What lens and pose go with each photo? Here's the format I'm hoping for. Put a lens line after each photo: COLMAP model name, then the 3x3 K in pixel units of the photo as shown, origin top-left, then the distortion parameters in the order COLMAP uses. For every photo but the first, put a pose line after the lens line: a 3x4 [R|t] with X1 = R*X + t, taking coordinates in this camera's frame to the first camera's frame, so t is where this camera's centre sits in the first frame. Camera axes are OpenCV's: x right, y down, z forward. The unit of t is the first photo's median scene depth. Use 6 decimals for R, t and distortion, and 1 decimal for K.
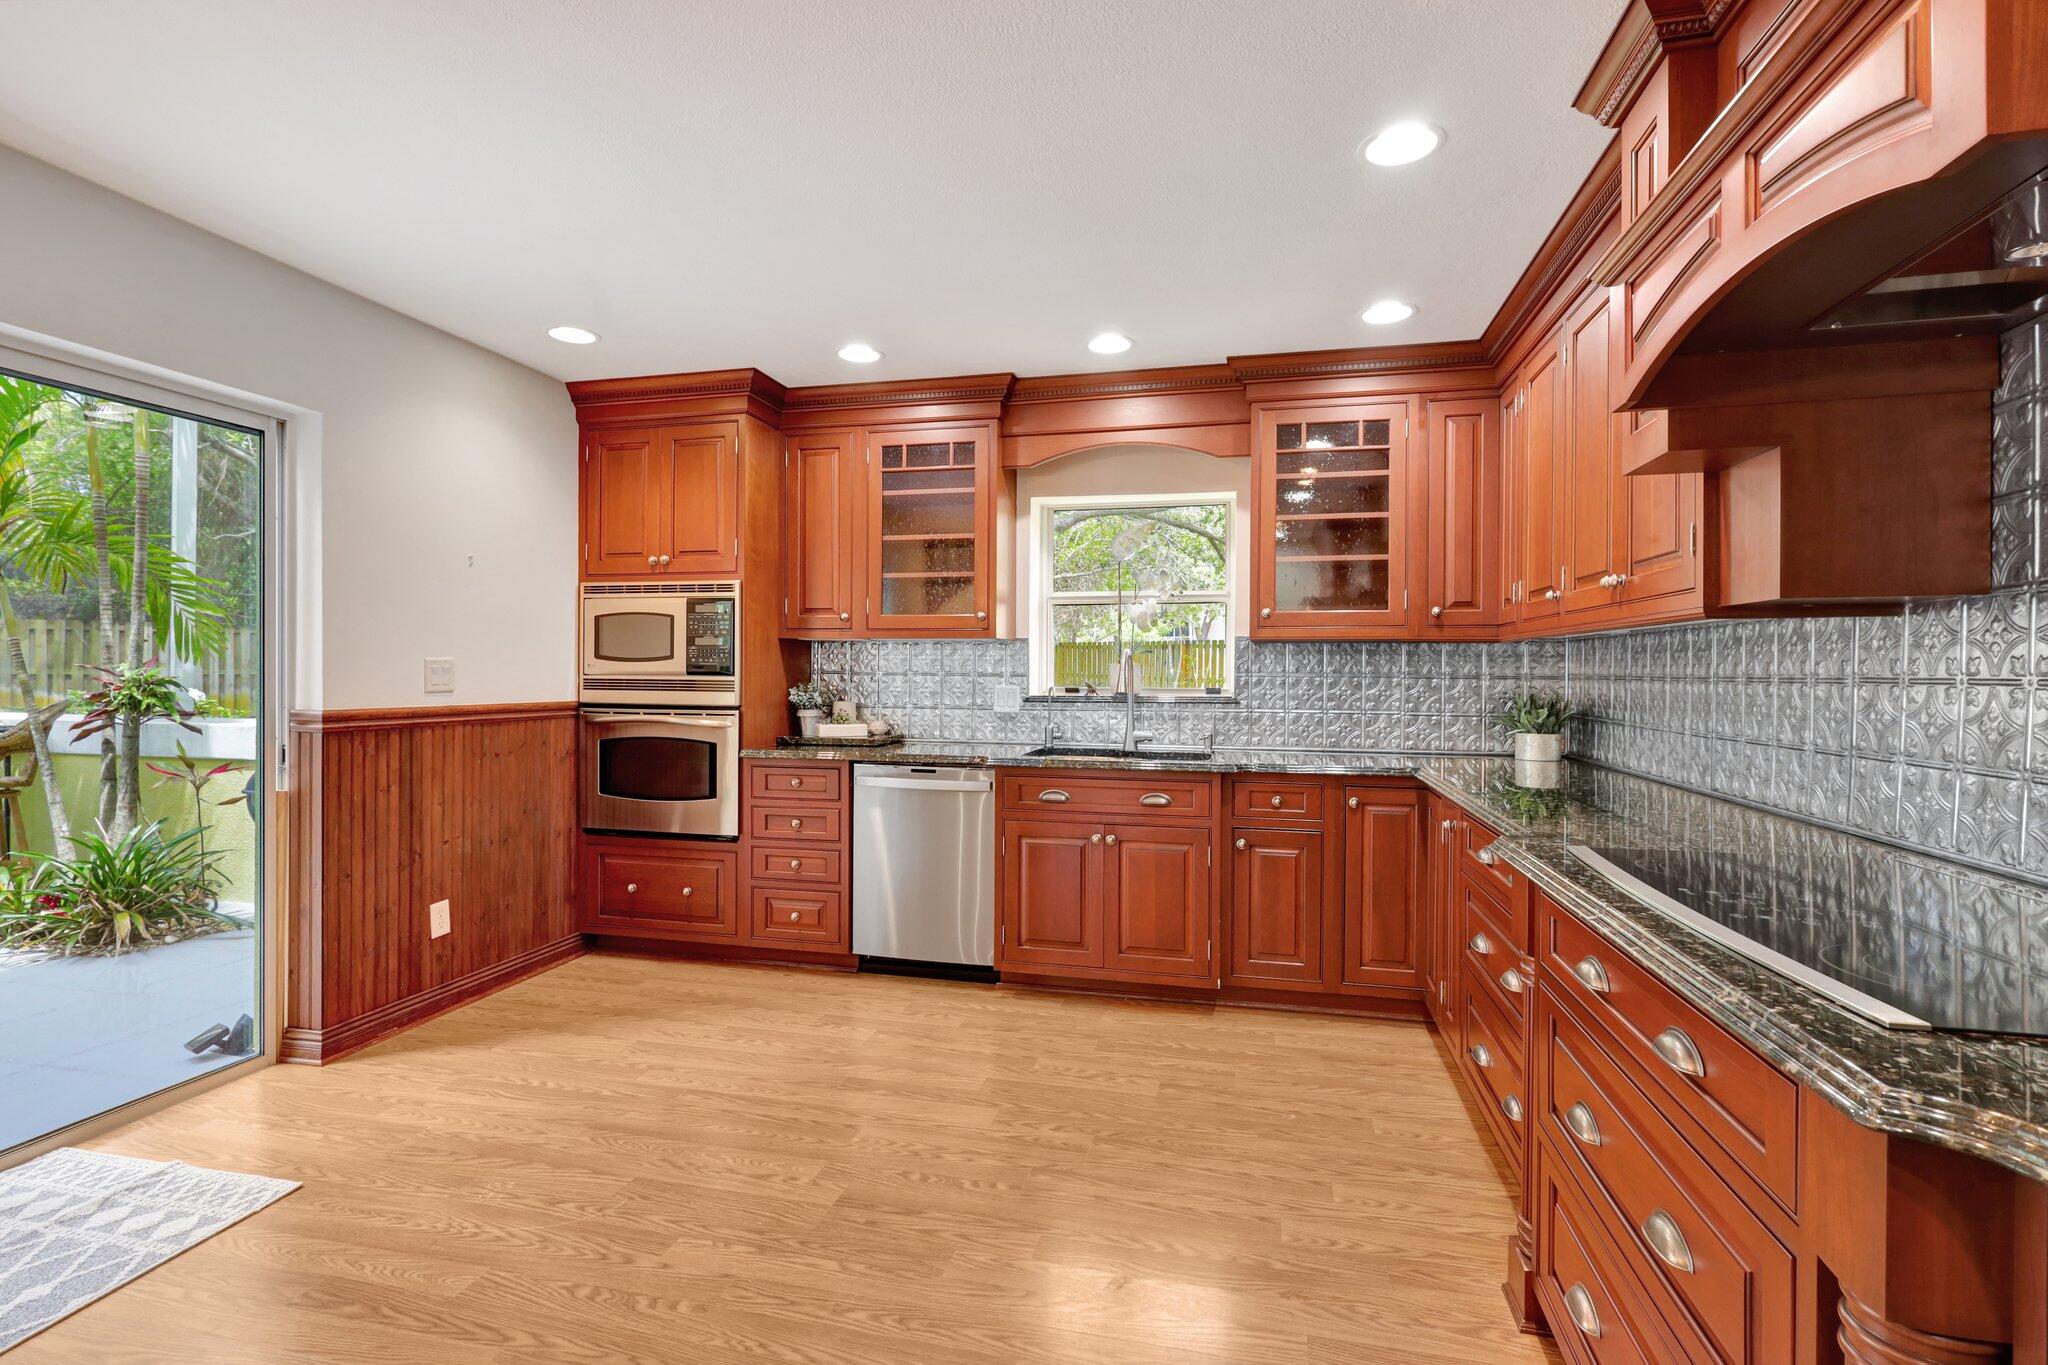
lens RADIAL K [[953.5, 0, 1030.2], [0, 953.5, 679.4], [0, 0, 1]] dist [-0.002847, 0.001617]
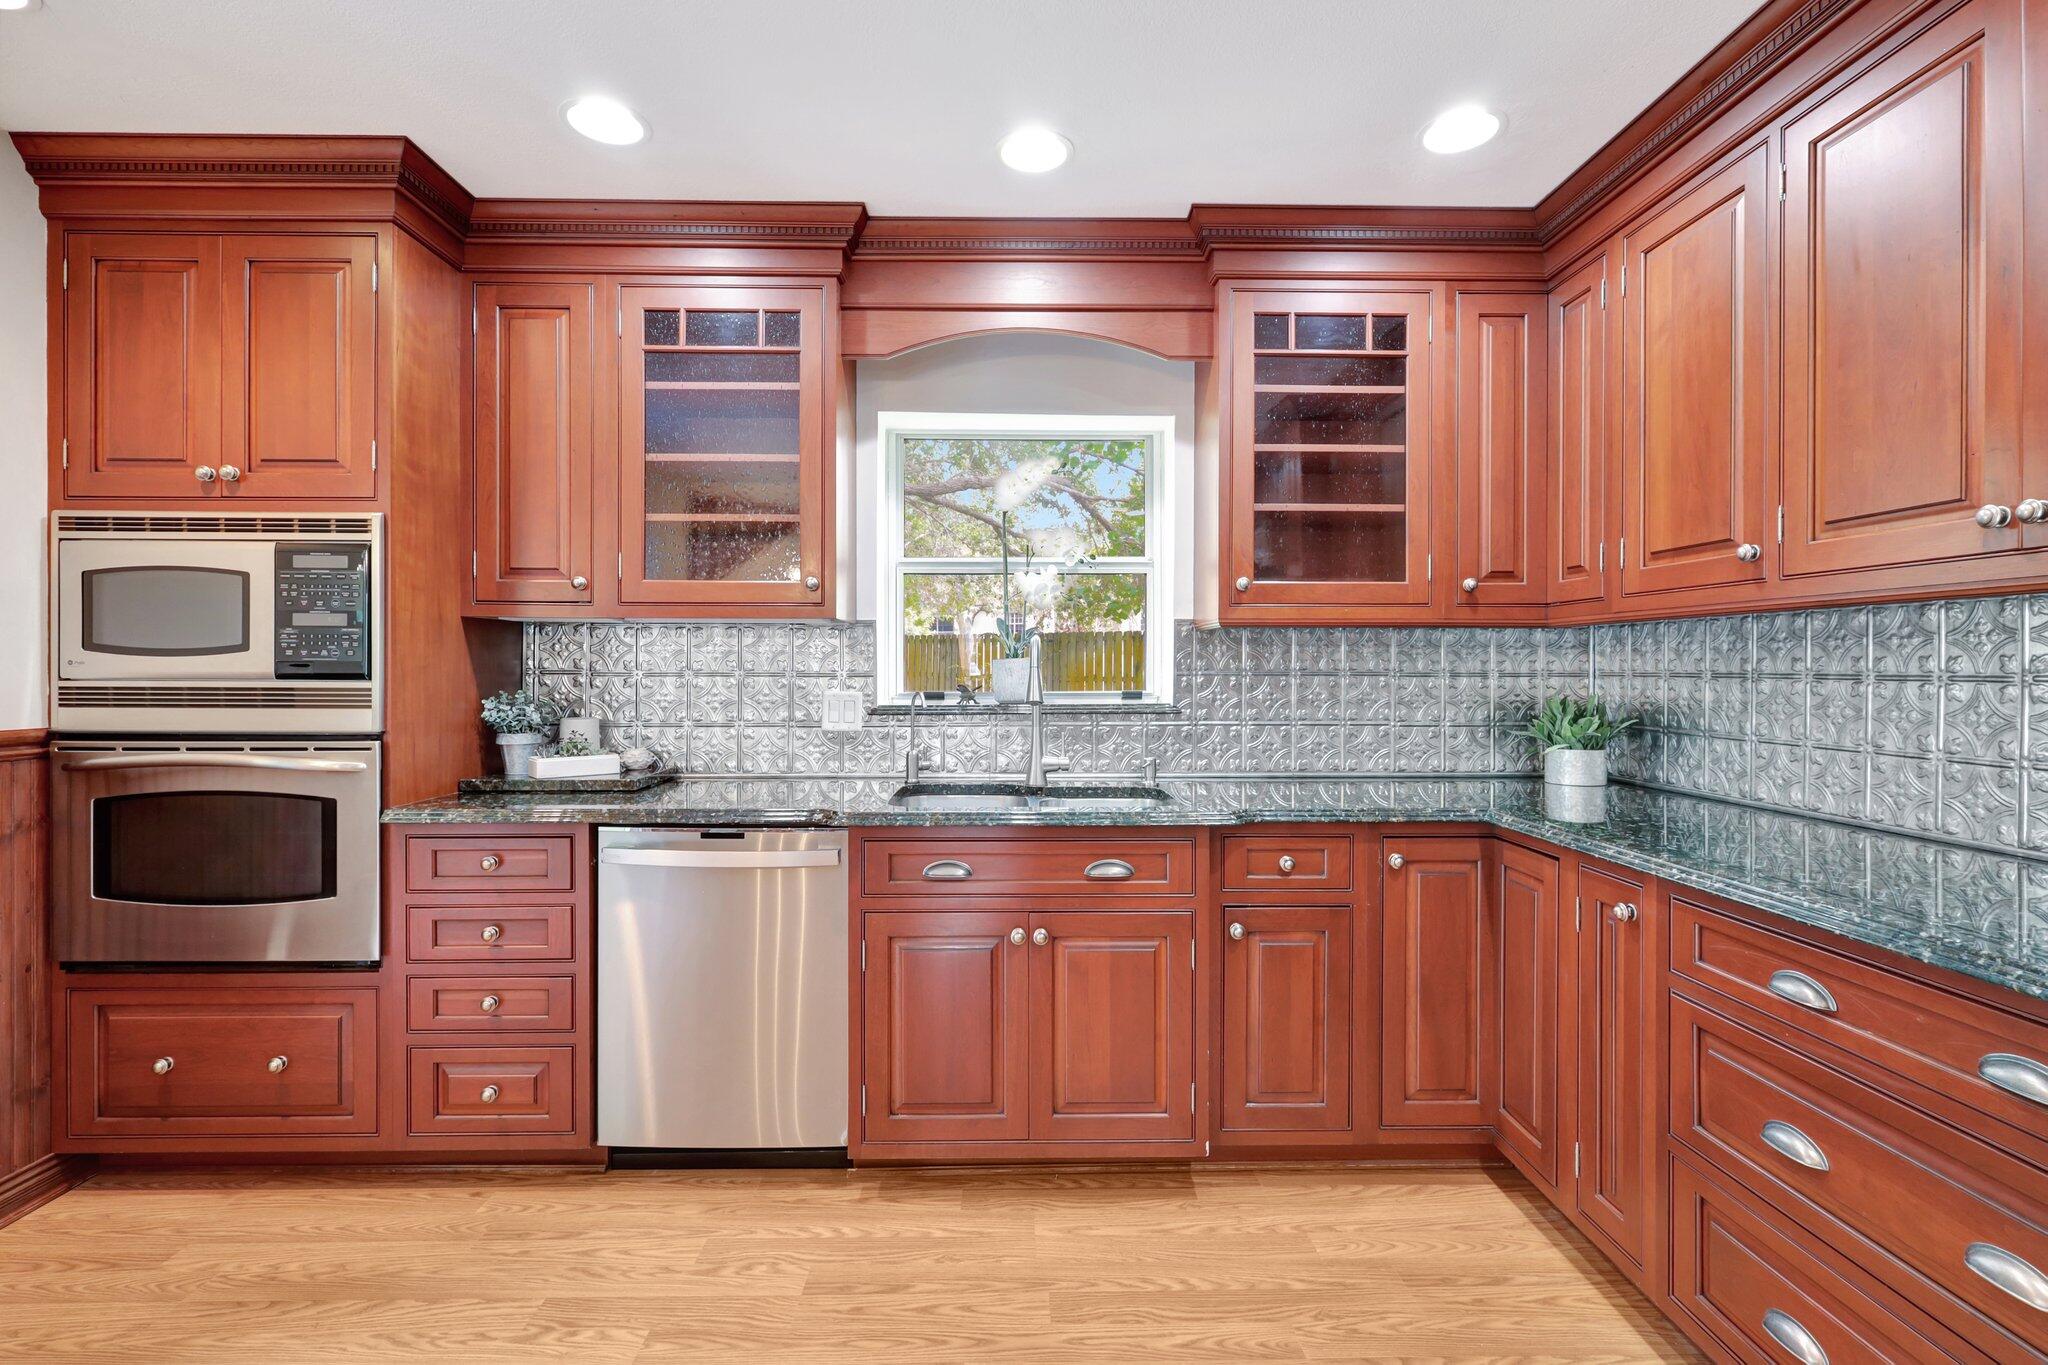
lens RADIAL K [[945.7, 0, 1026.0], [0, 945.7, 672.1], [0, 0, 1]] dist [-0.003183, 0.001847]
pose [[0.968946, -0.005346, 0.247213, -0.074077], [0.006102, 0.999979, -0.002289, -0.005093], [-0.247196, 0.003727, 0.968958, 0.374522]]
